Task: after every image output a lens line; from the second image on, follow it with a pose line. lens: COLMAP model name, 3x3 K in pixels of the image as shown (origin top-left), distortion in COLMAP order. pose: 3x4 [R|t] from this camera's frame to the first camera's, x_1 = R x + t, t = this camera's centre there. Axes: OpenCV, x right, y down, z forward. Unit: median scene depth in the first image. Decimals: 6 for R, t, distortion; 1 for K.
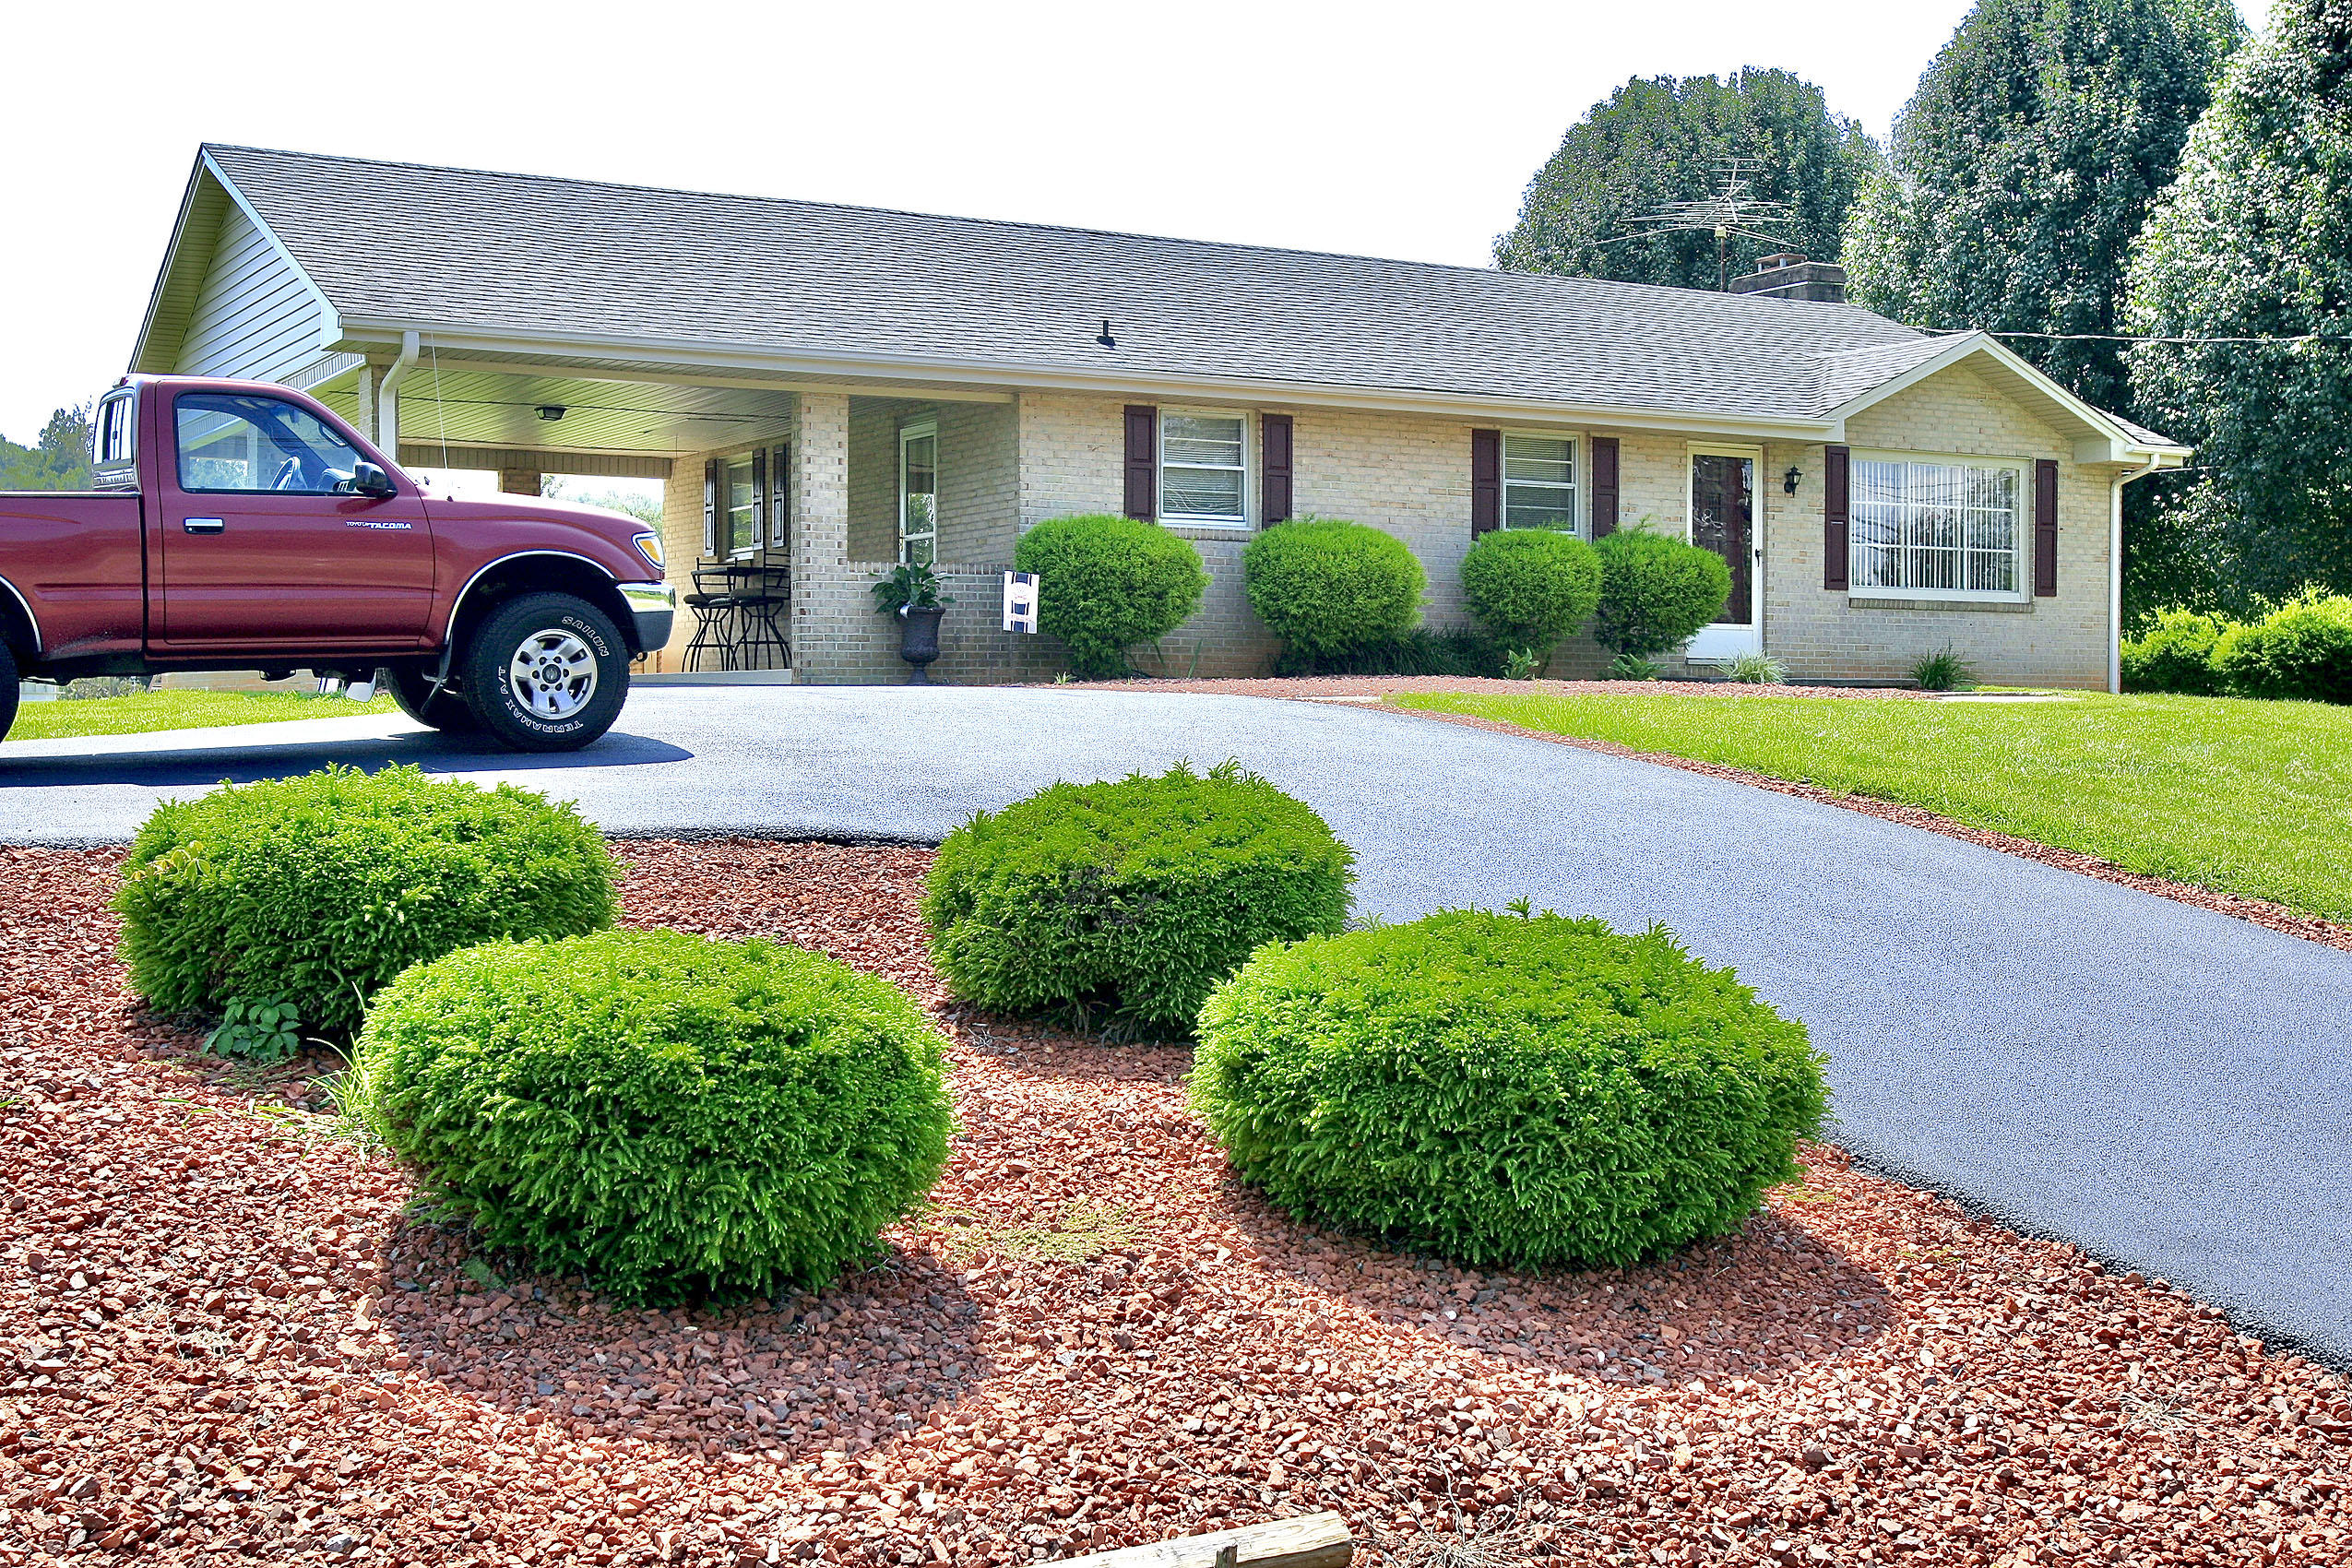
lens RADIAL K [[2875.2, 0, 1176.0], [0, 2875.2, 784.0], [0, 0, 1]] dist [-0.010678, 0.034801]
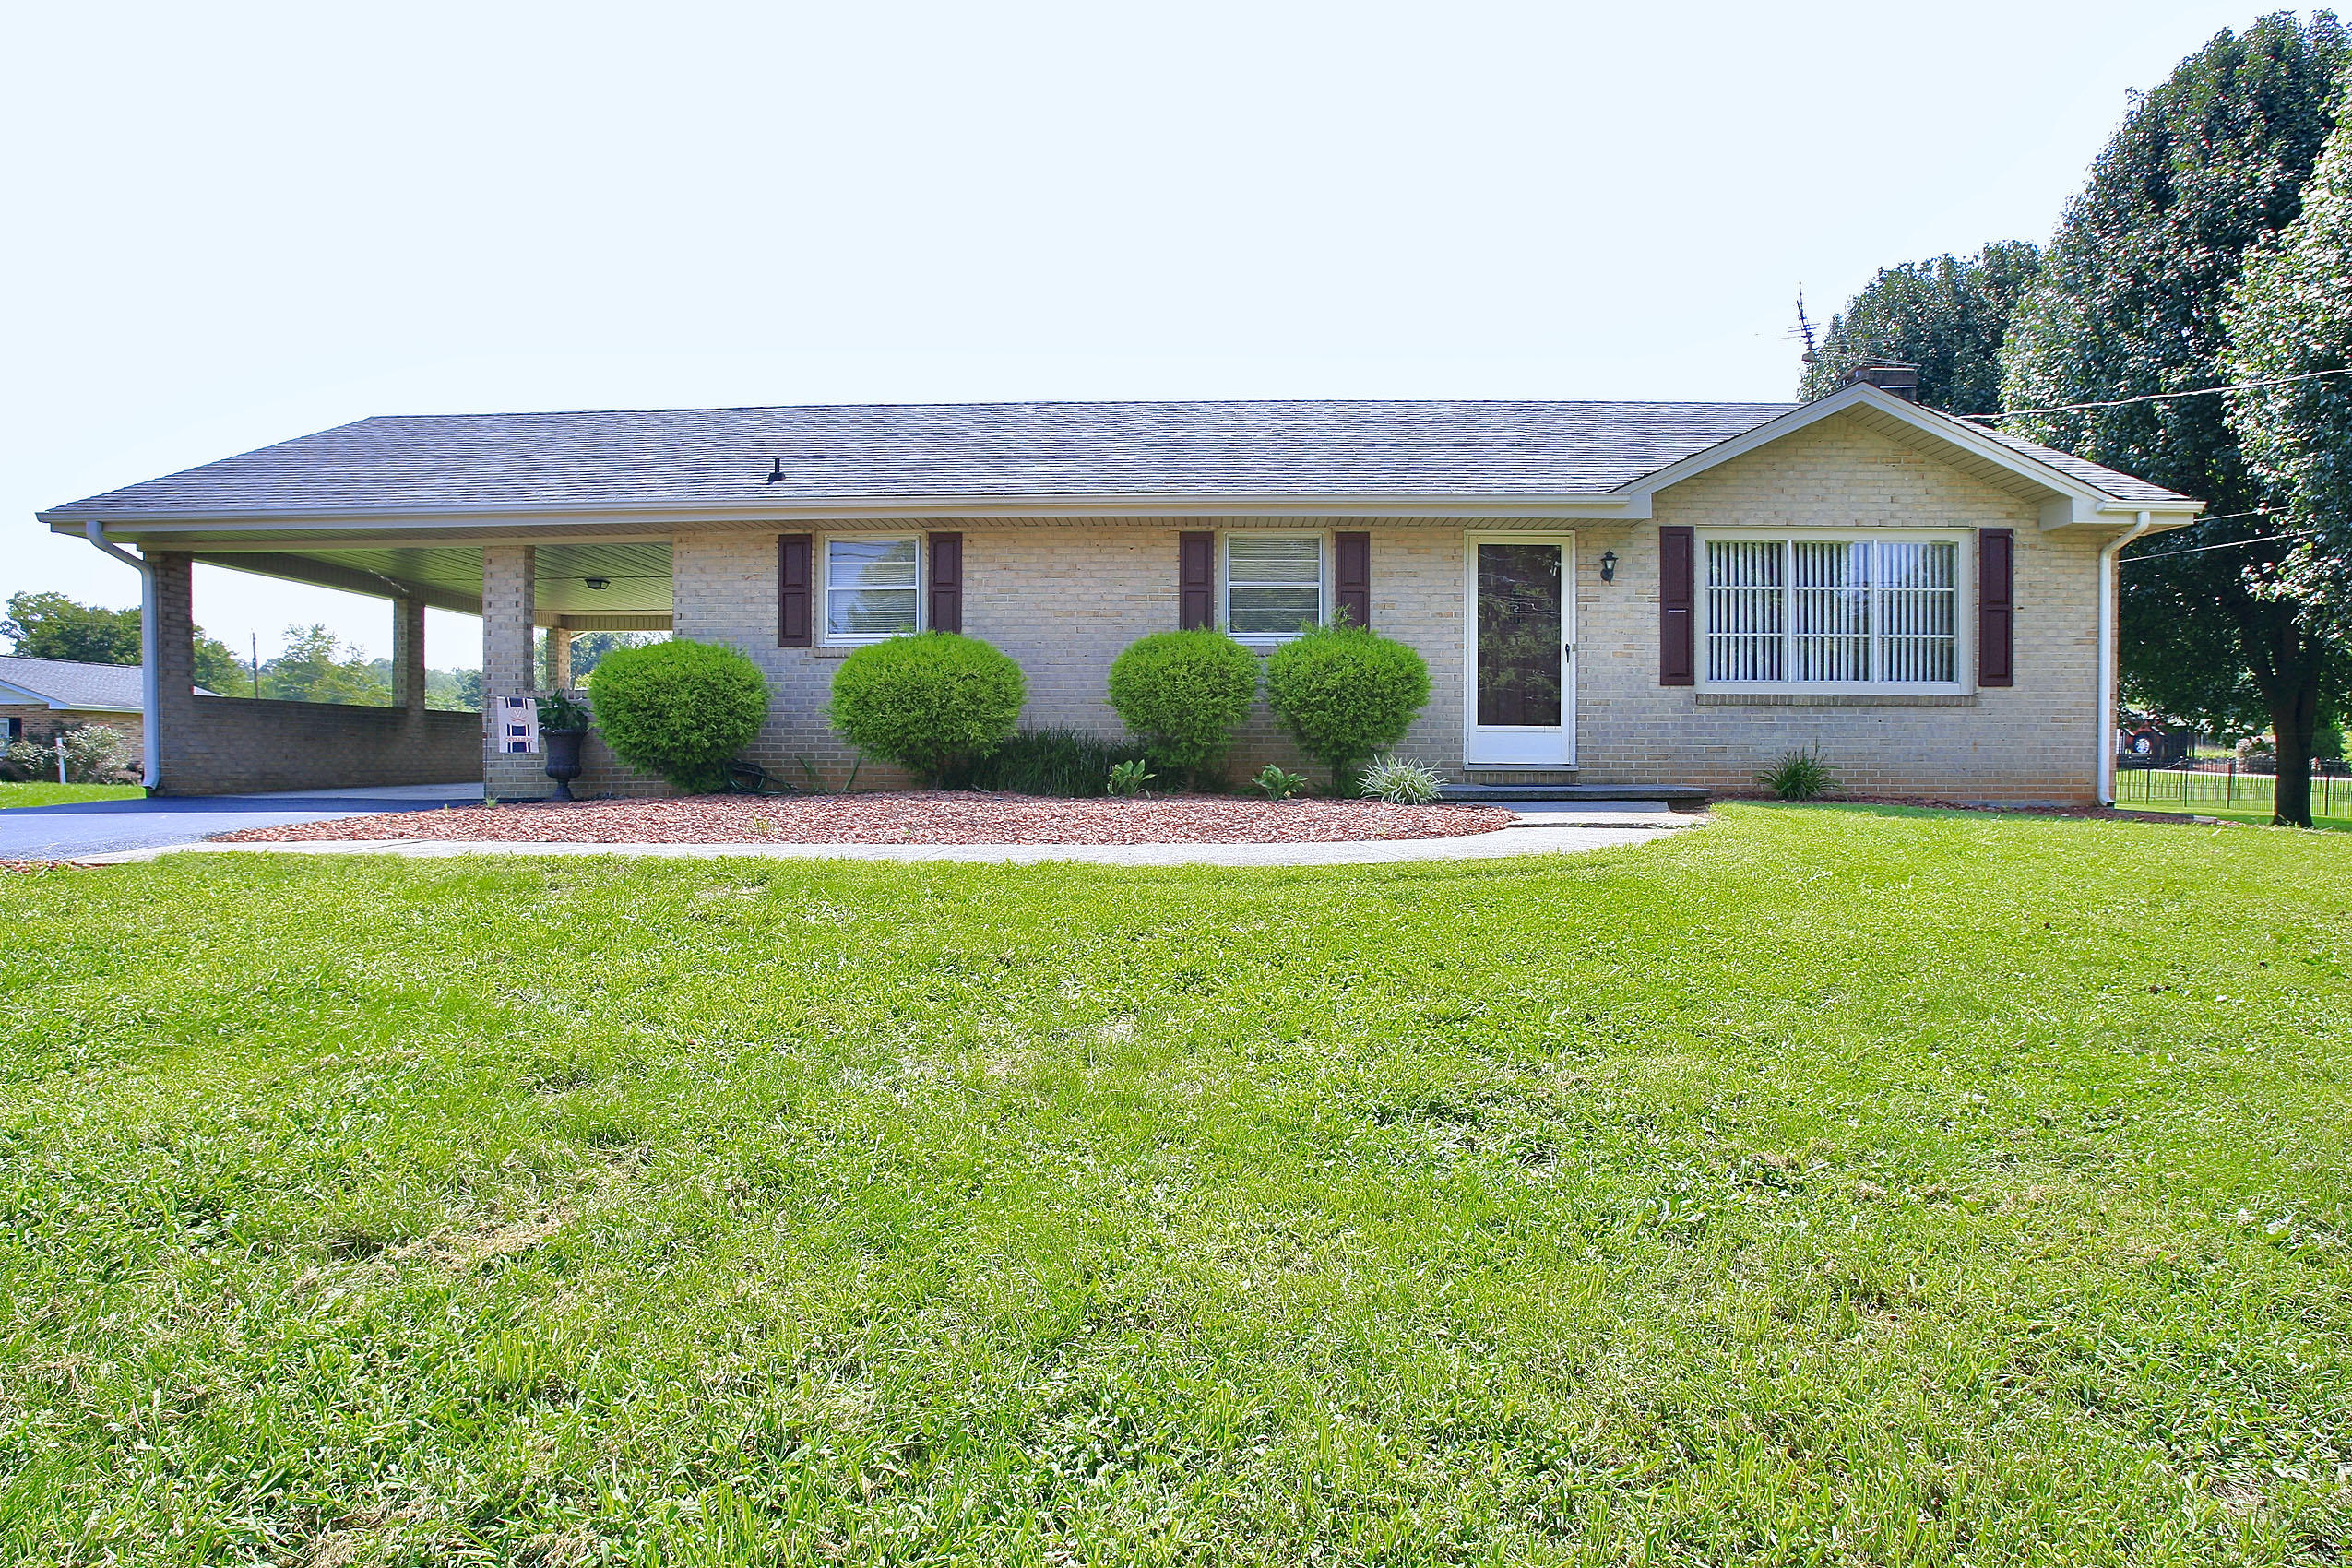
lens RADIAL K [[1376.9, 0, 1176.0], [0, 1376.9, 784.0], [0, 0, 1]] dist [-0.083590, 0.033135]
pose [[0.848839, 0.008893, -0.528576, 0.338109], [-0.011422, 0.999934, -0.001519, -0.036079], [0.528528, 0.007326, 0.848885, 0.583716]]
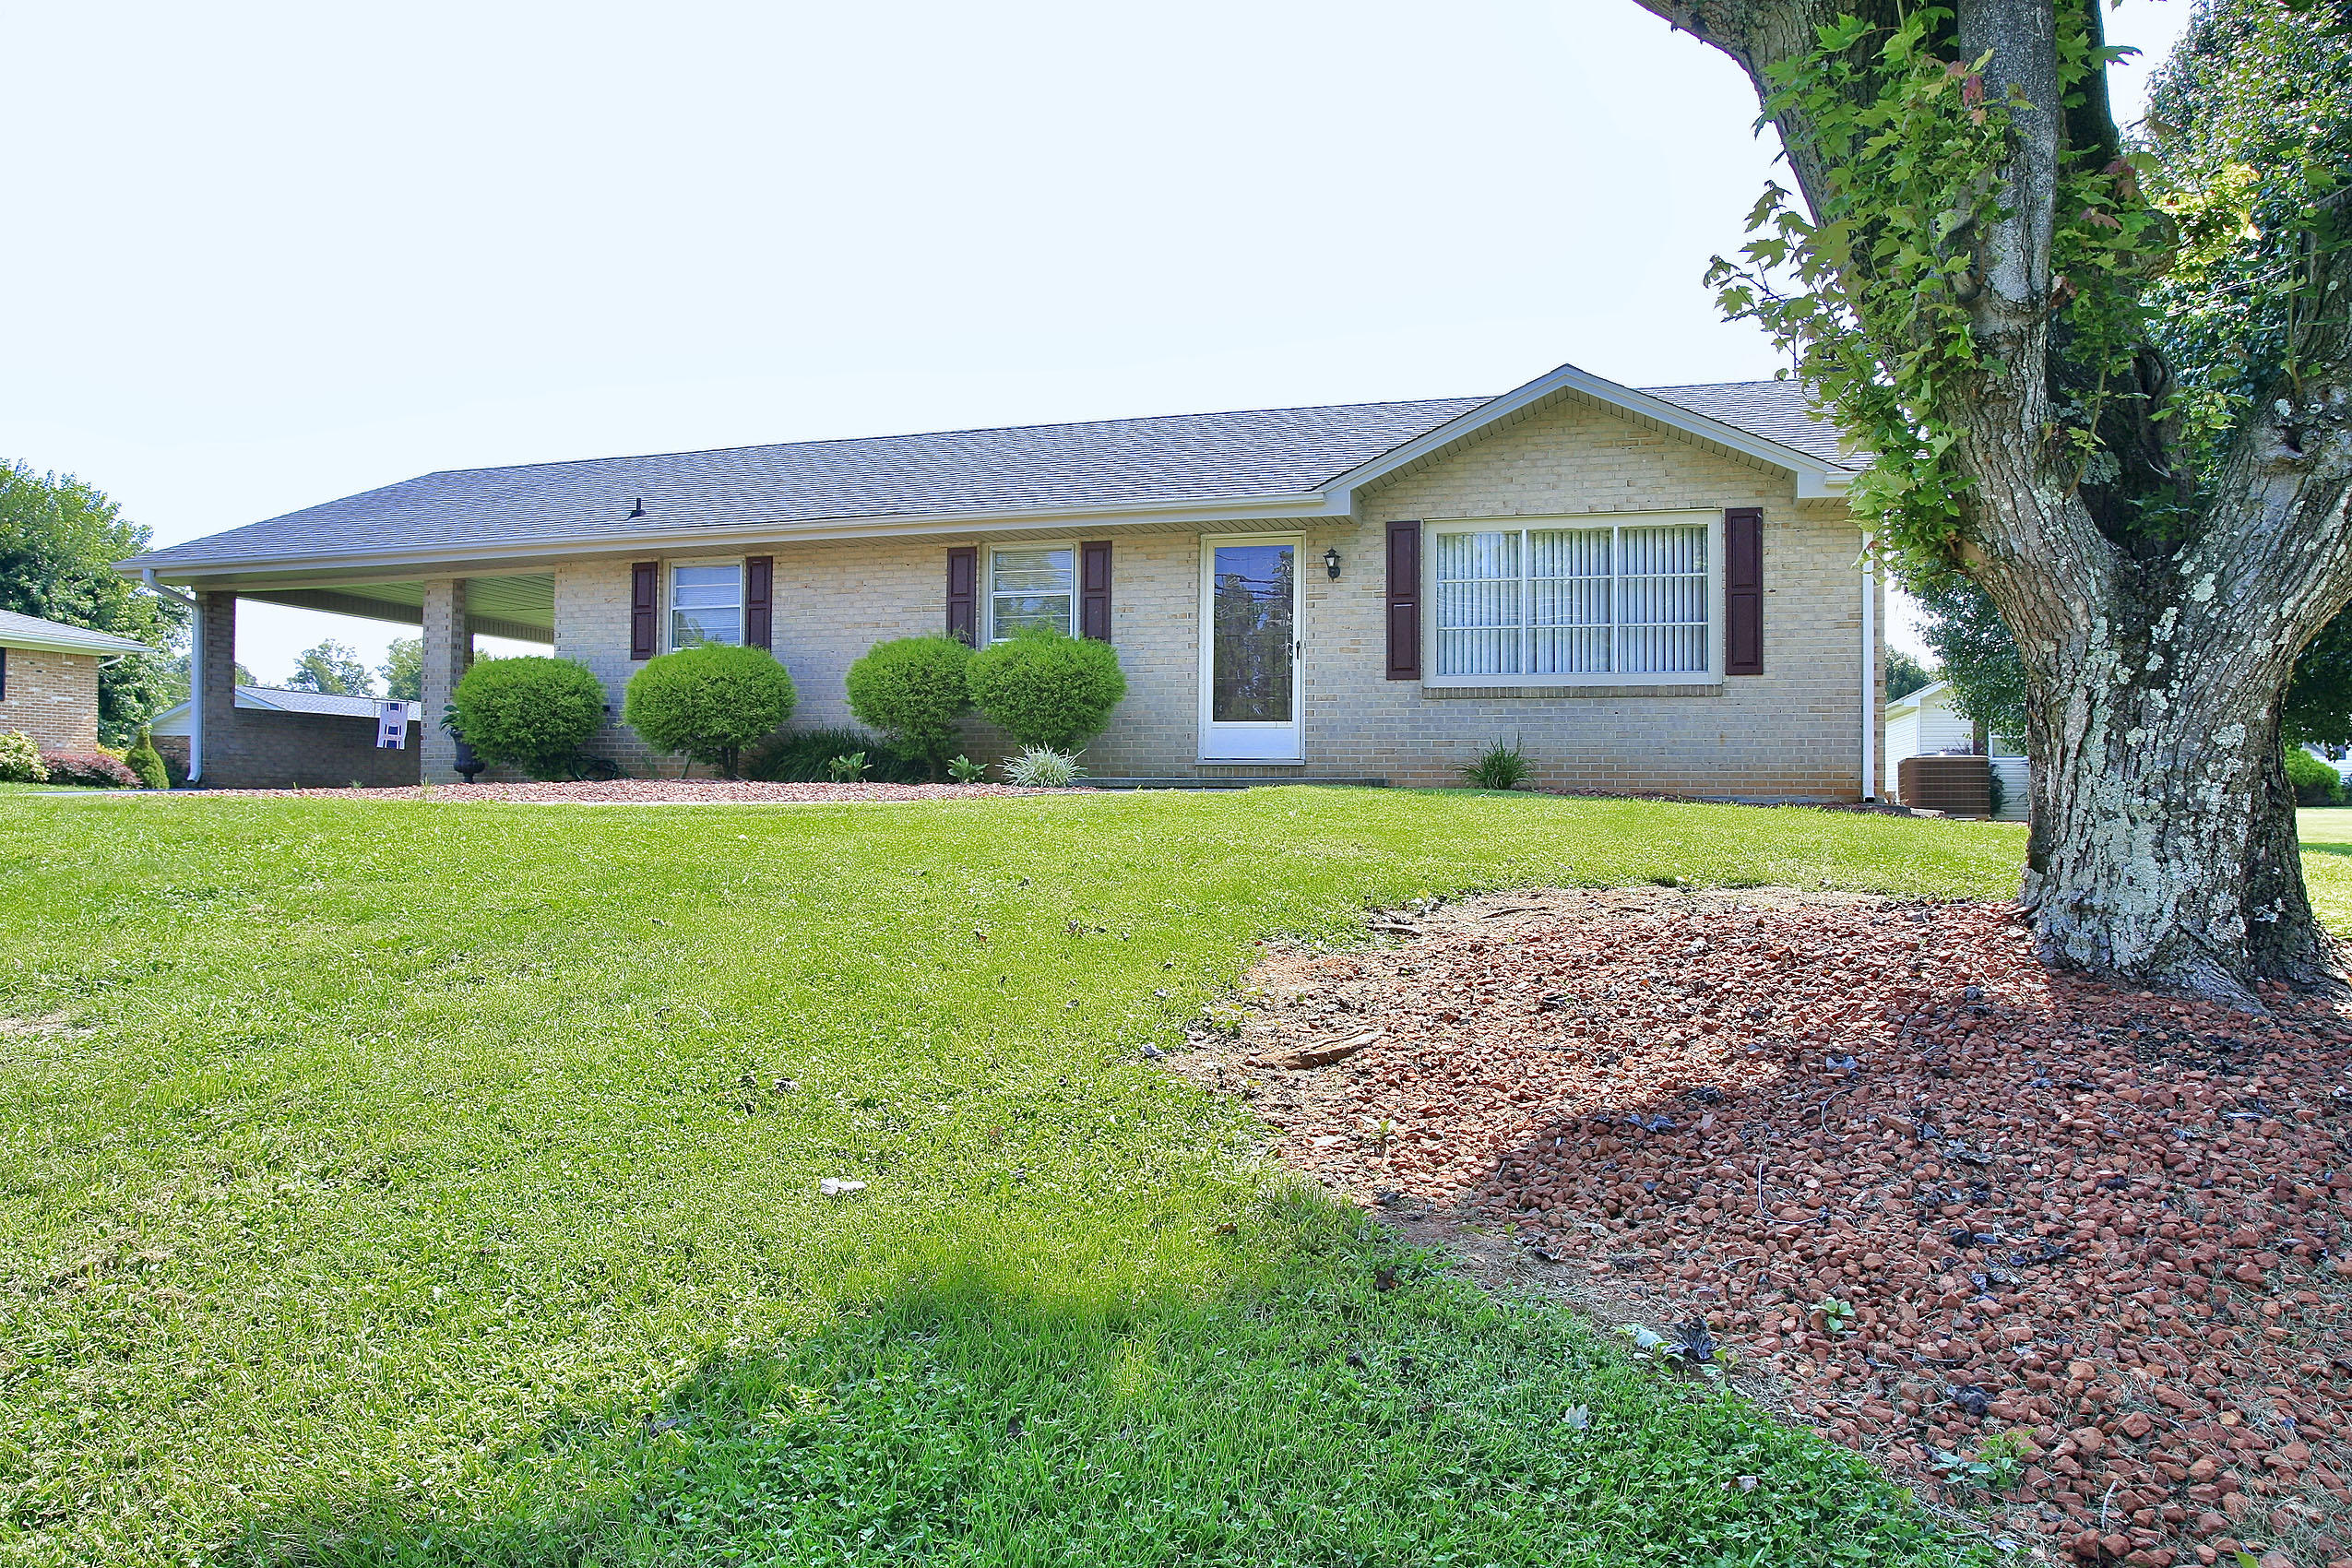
lens RADIAL K [[1542.3, 0, 1176.0], [0, 1542.3, 784.0], [0, 0, 1]] dist [-0.087021, 0.048789]
pose [[0.688444, -0.006590, -0.725260, 0.555880], [-0.021952, 0.999311, -0.029918, -0.020071], [0.724957, 0.036518, 0.687825, 0.649527]]
